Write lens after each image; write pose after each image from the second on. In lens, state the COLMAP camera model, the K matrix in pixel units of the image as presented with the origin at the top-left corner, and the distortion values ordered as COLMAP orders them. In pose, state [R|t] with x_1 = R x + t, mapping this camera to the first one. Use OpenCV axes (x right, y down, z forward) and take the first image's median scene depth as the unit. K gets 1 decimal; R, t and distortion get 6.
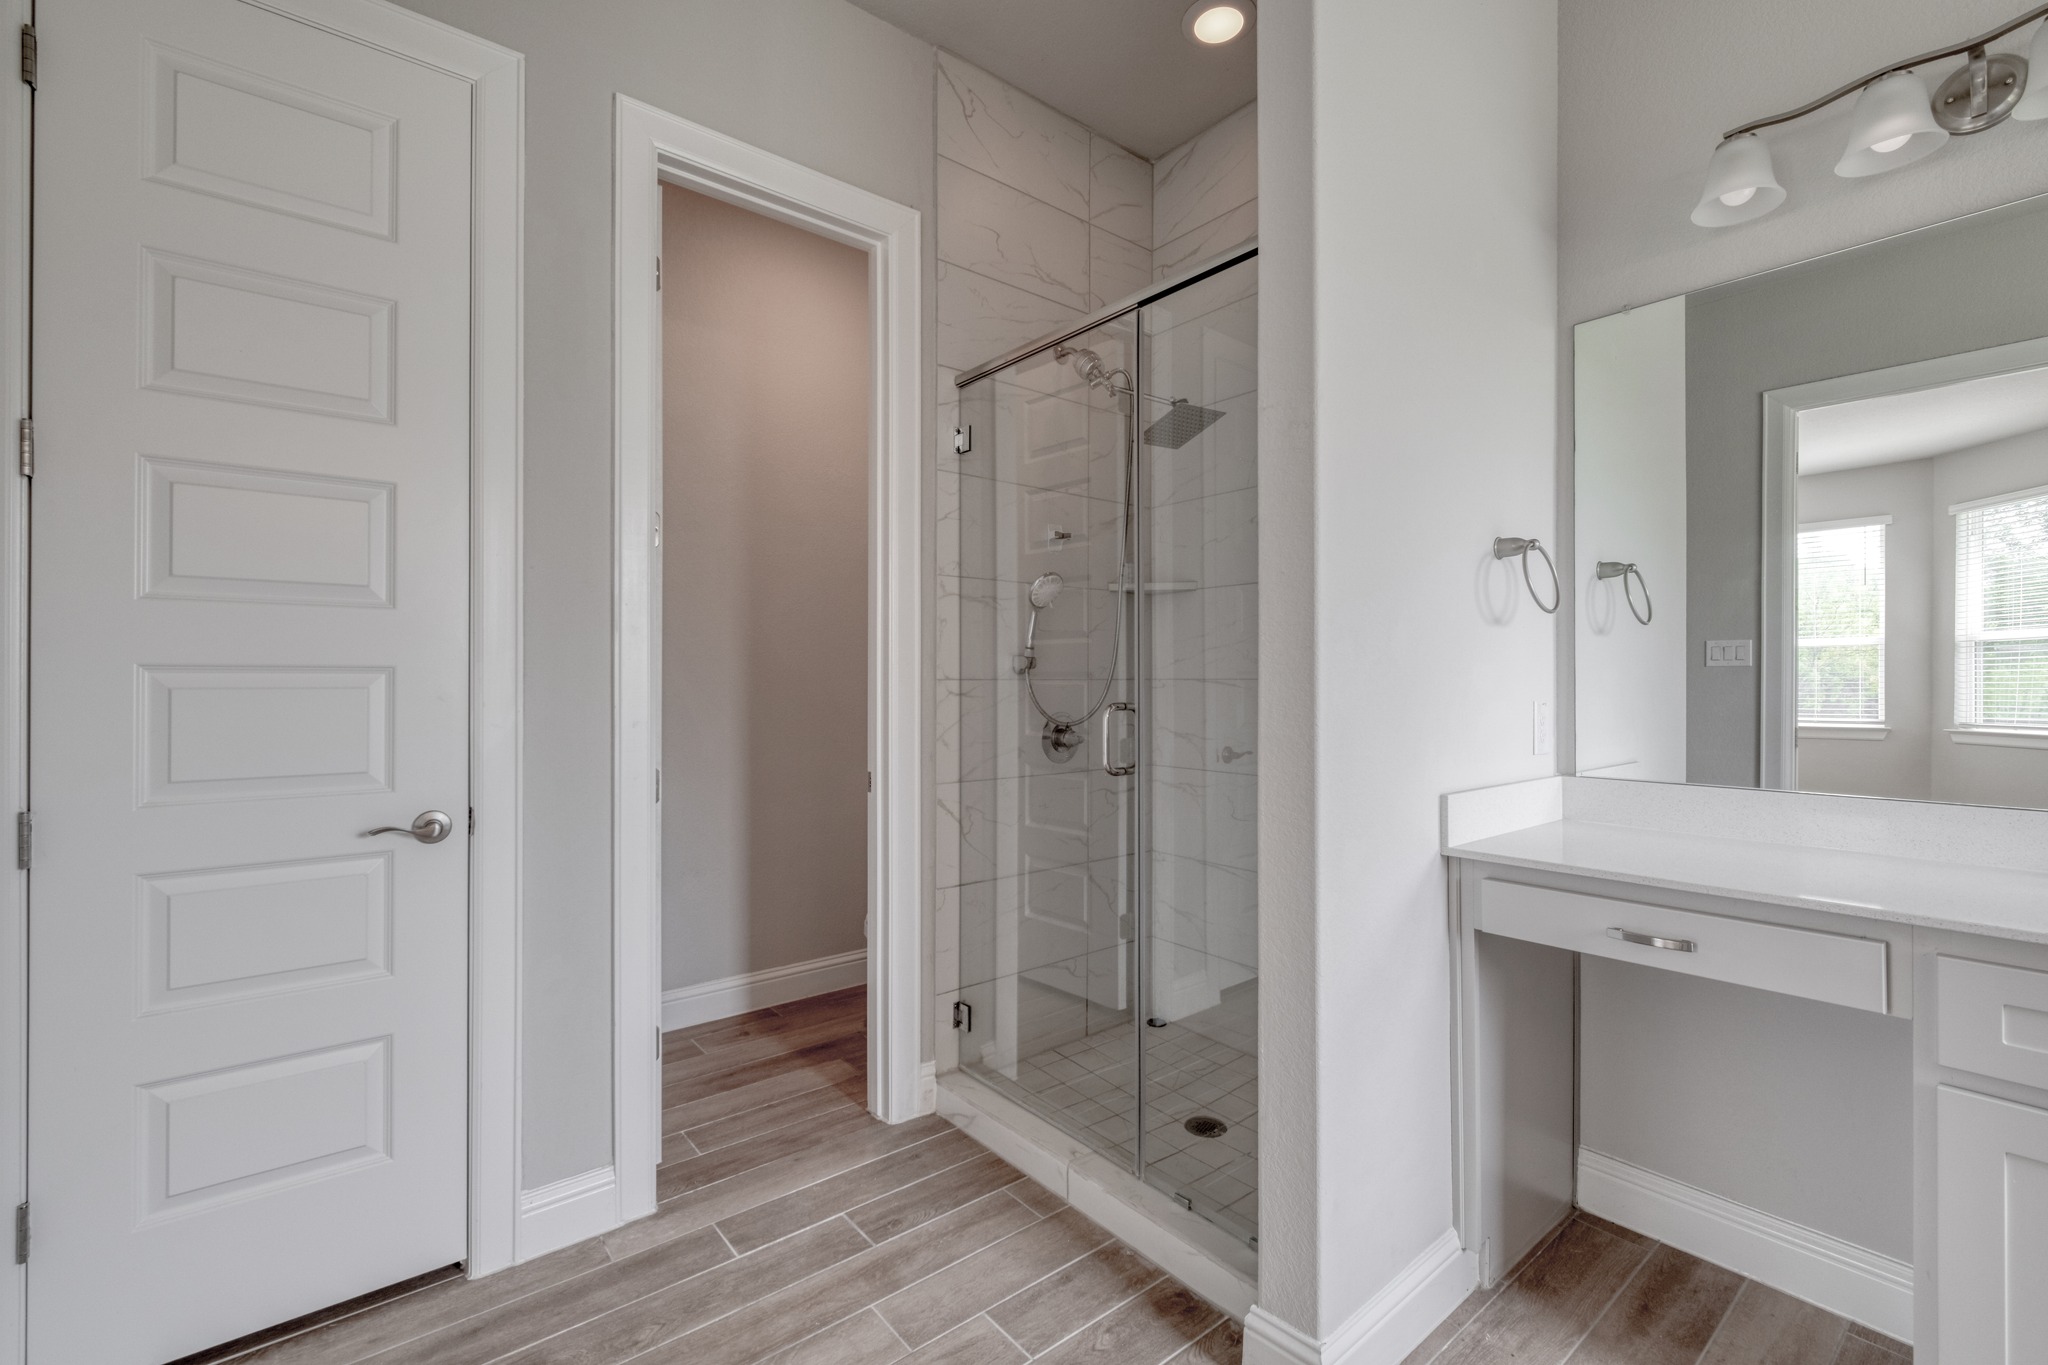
lens RADIAL K [[893.7, 0, 1034.8], [0, 893.7, 682.4], [0, 0, 1]] dist [0.004598, -0.000409]
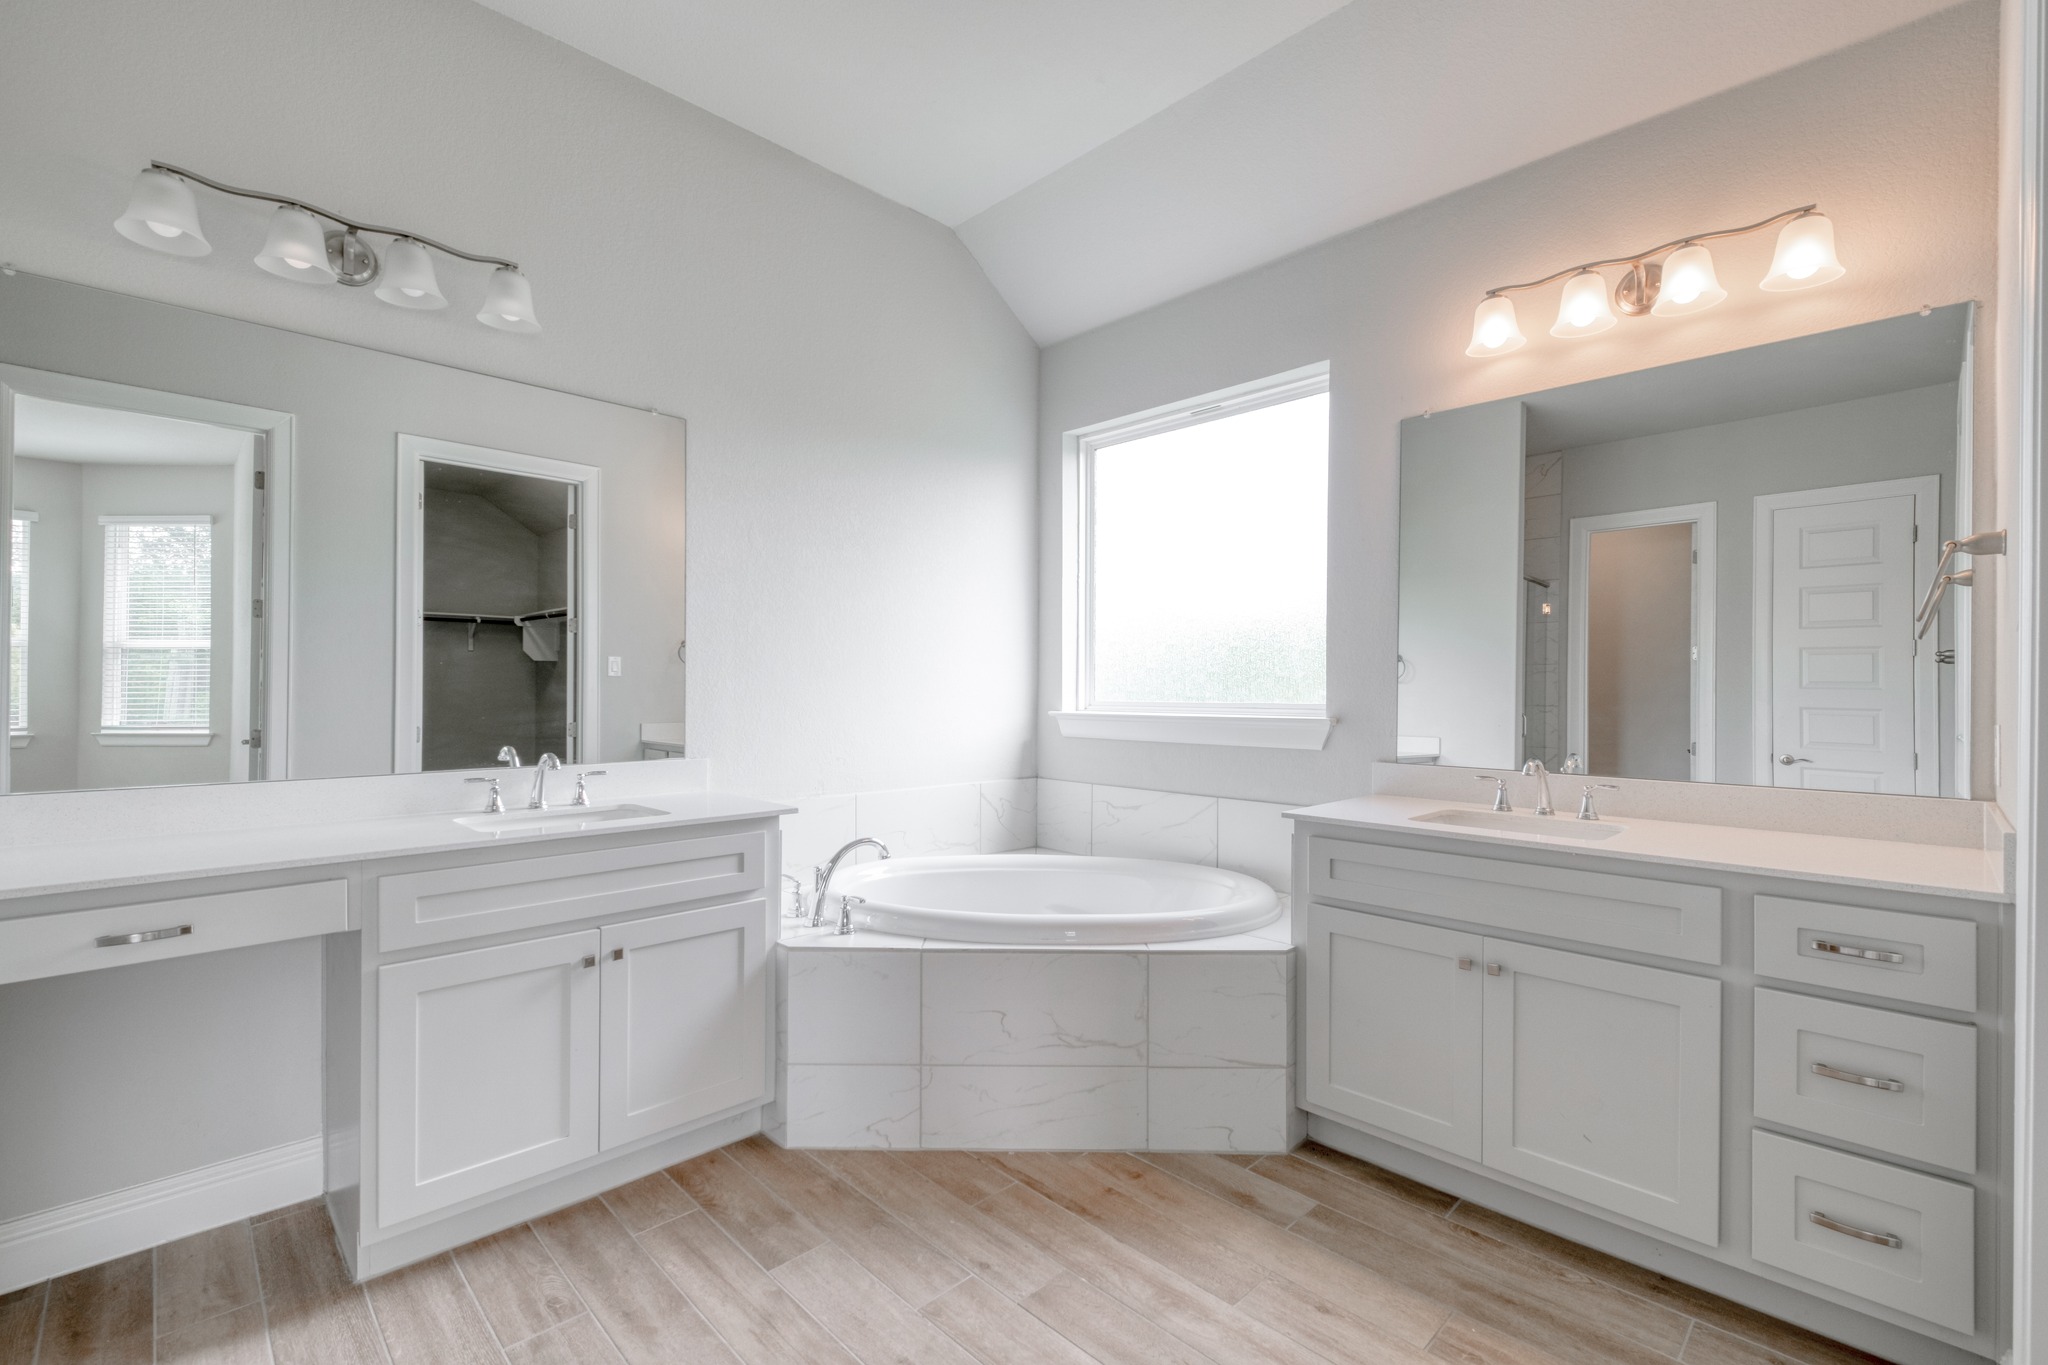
lens RADIAL K [[893.7, 0, 1019.6], [0, 893.7, 693.7], [0, 0, 1]] dist [0.004598, -0.000409]
pose [[-0.066026, -0.004484, 0.997808, -0.342384], [-0.002493, 0.999988, 0.004329, 0.003472], [-0.997815, -0.002202, -0.066036, 0.055212]]
